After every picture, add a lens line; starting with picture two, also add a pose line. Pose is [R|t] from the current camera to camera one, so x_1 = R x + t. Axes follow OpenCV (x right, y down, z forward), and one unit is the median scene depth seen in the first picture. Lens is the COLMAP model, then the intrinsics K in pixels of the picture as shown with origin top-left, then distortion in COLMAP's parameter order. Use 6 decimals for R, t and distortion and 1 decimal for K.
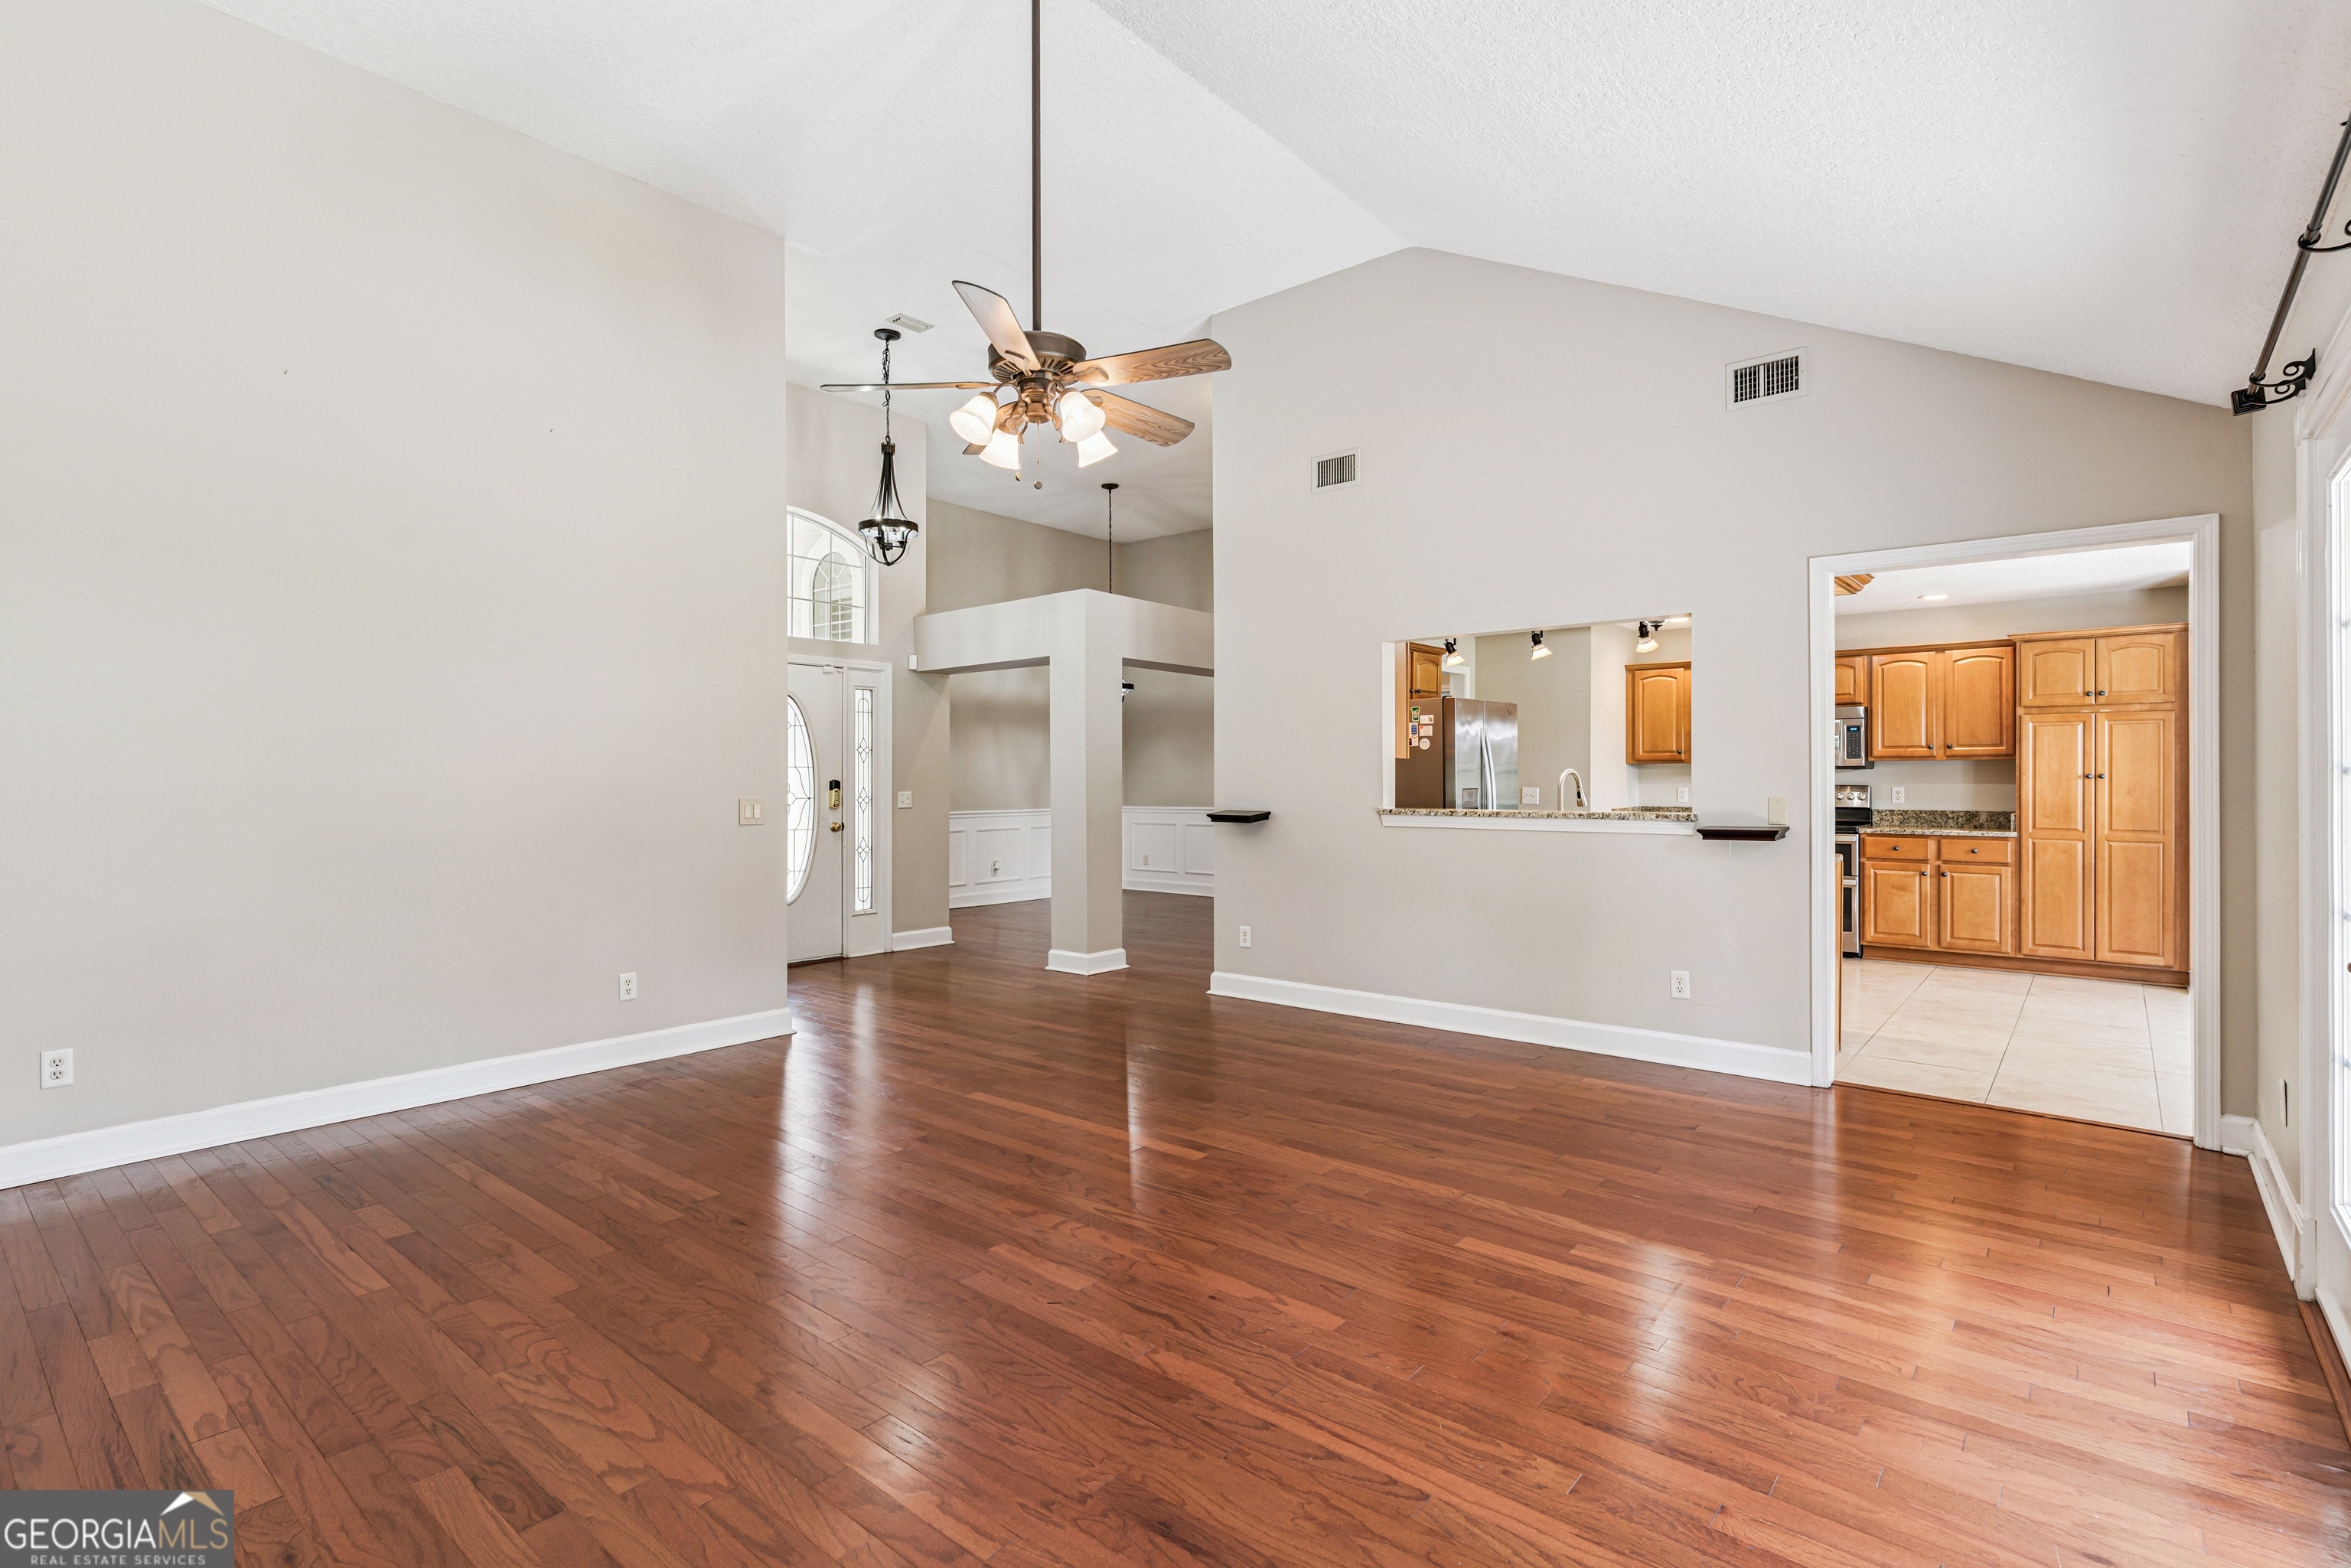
lens RADIAL K [[1115.2, 0, 1172.7], [0, 1115.2, 775.9], [0, 0, 1]] dist [-0.003796, 0.000173]
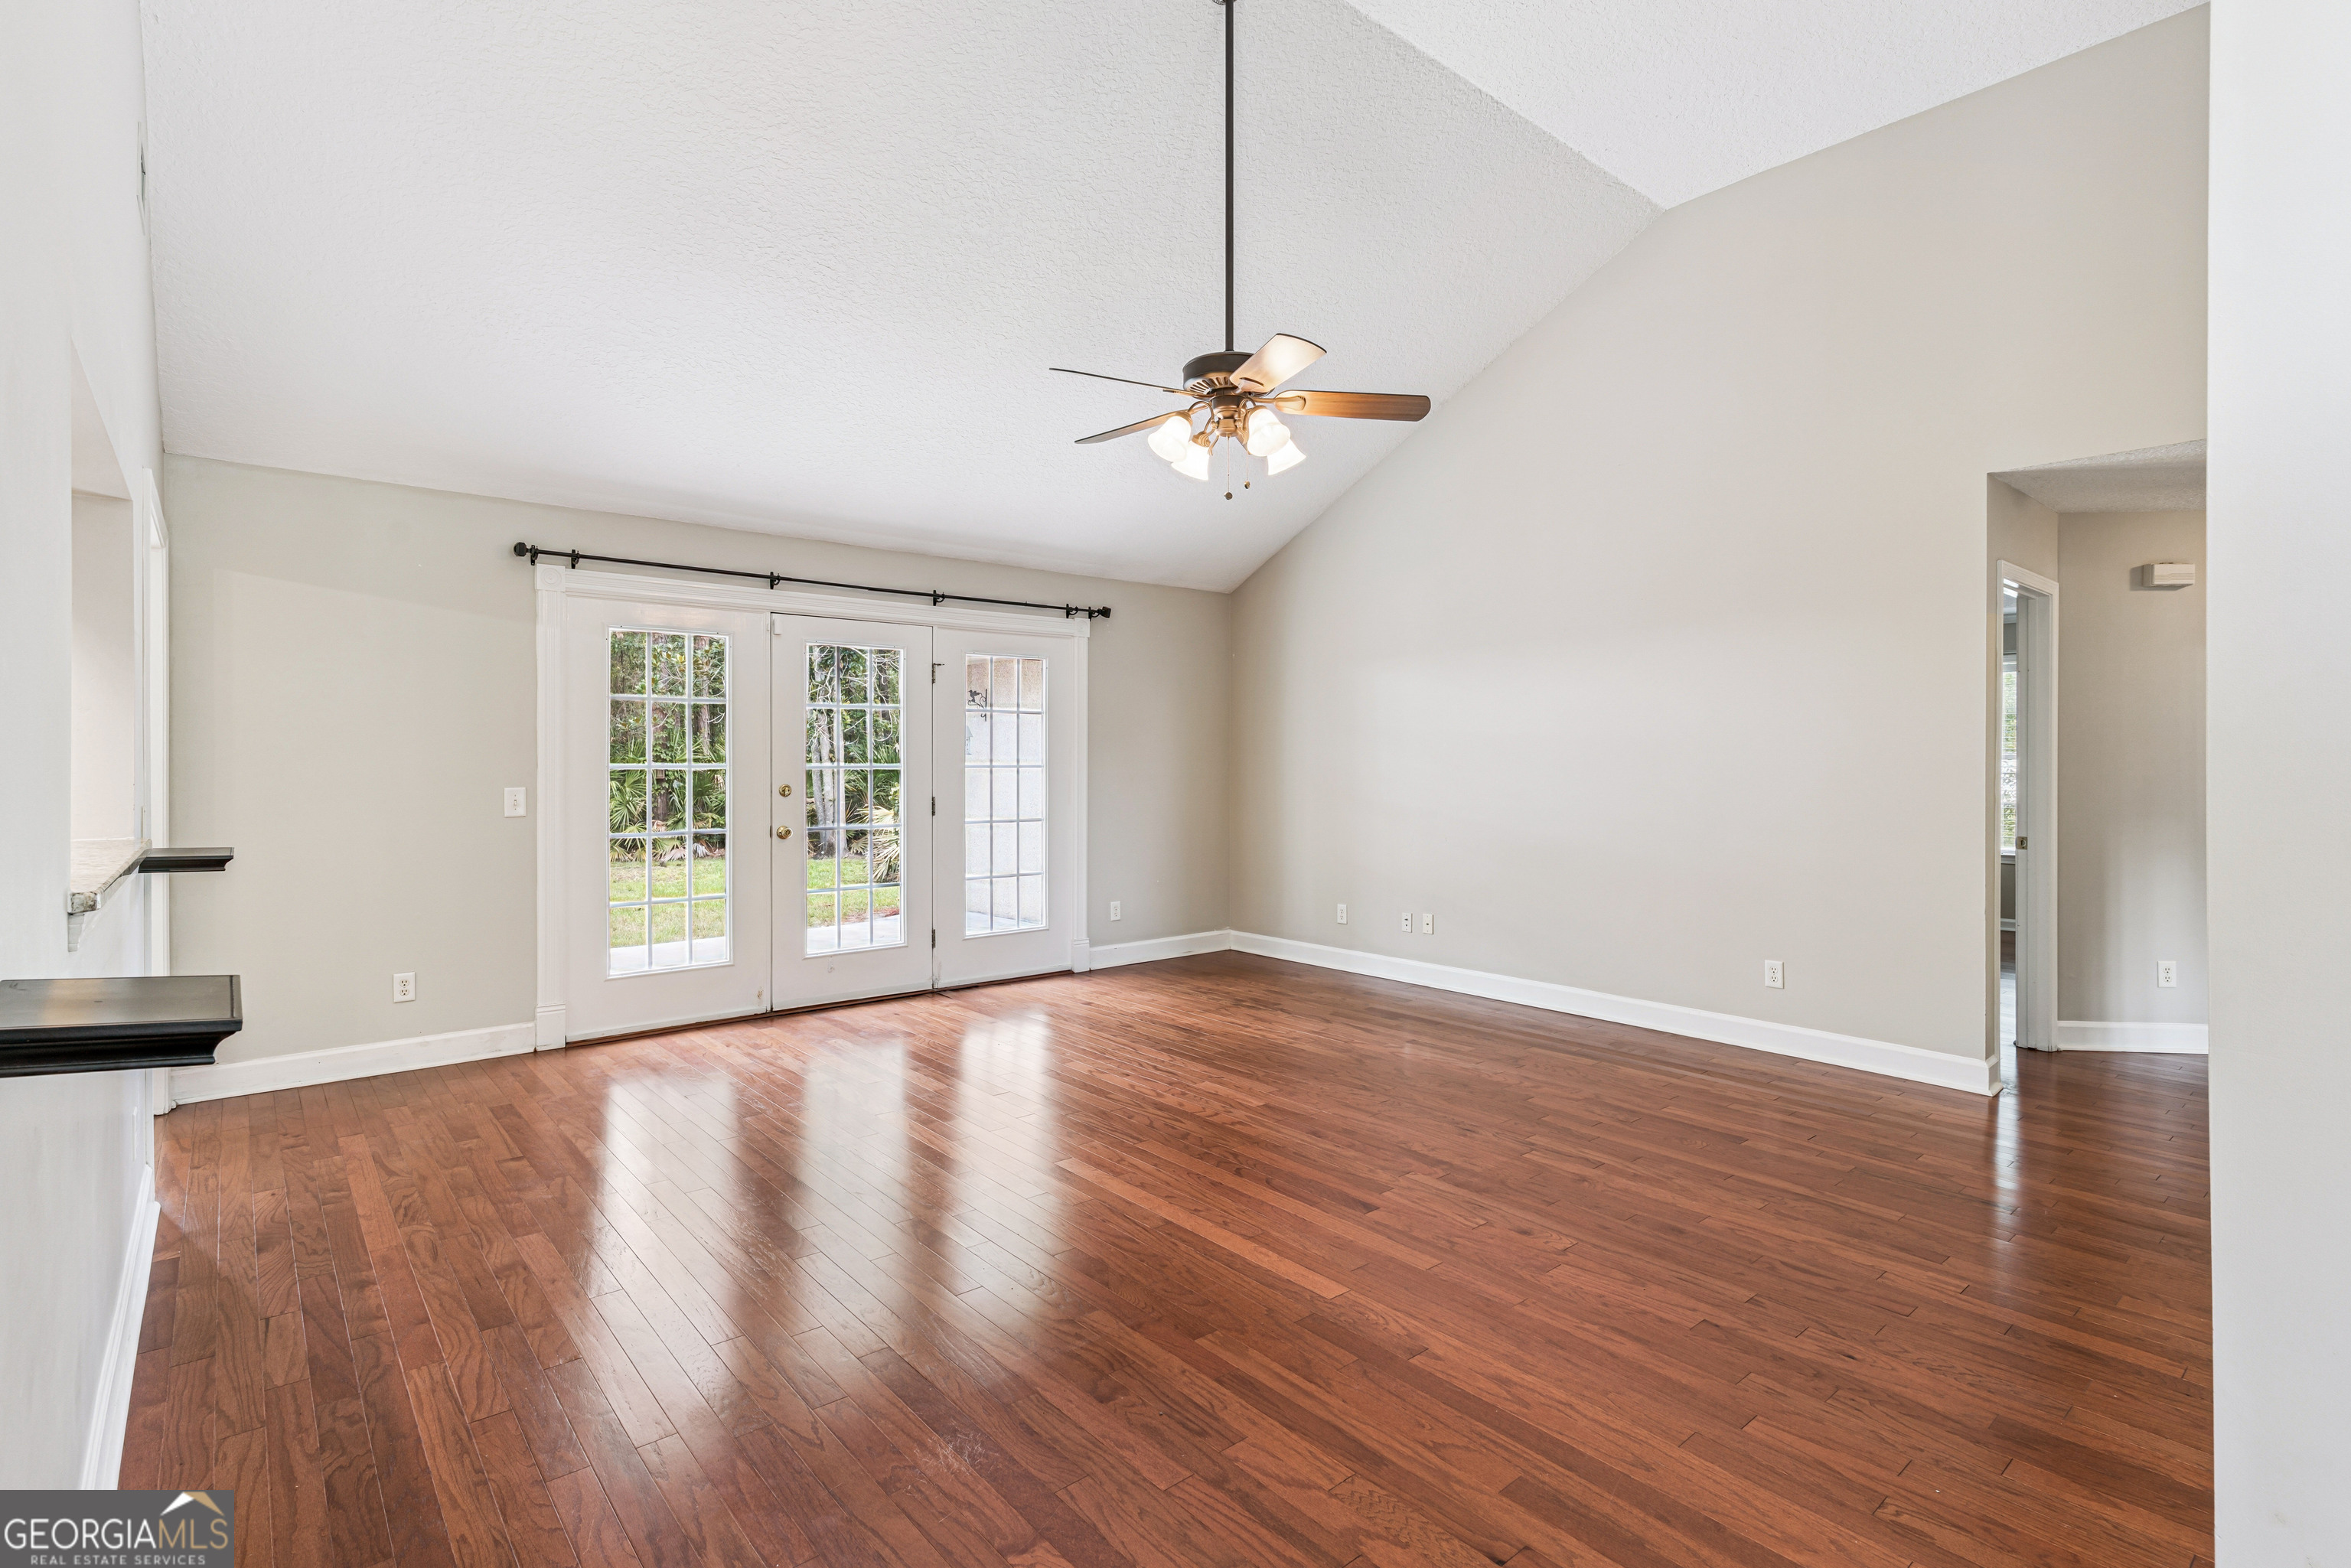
lens RADIAL K [[1115.2, 0, 1174.9], [0, 1115.2, 770.4], [0, 0, 1]] dist [-0.003796, 0.000173]
pose [[-0.985802, -0.004126, 0.167861, -0.162505], [-0.002456, 0.999945, 0.010155, -0.005475], [-0.167894, 0.009598, -0.985758, 1.354613]]
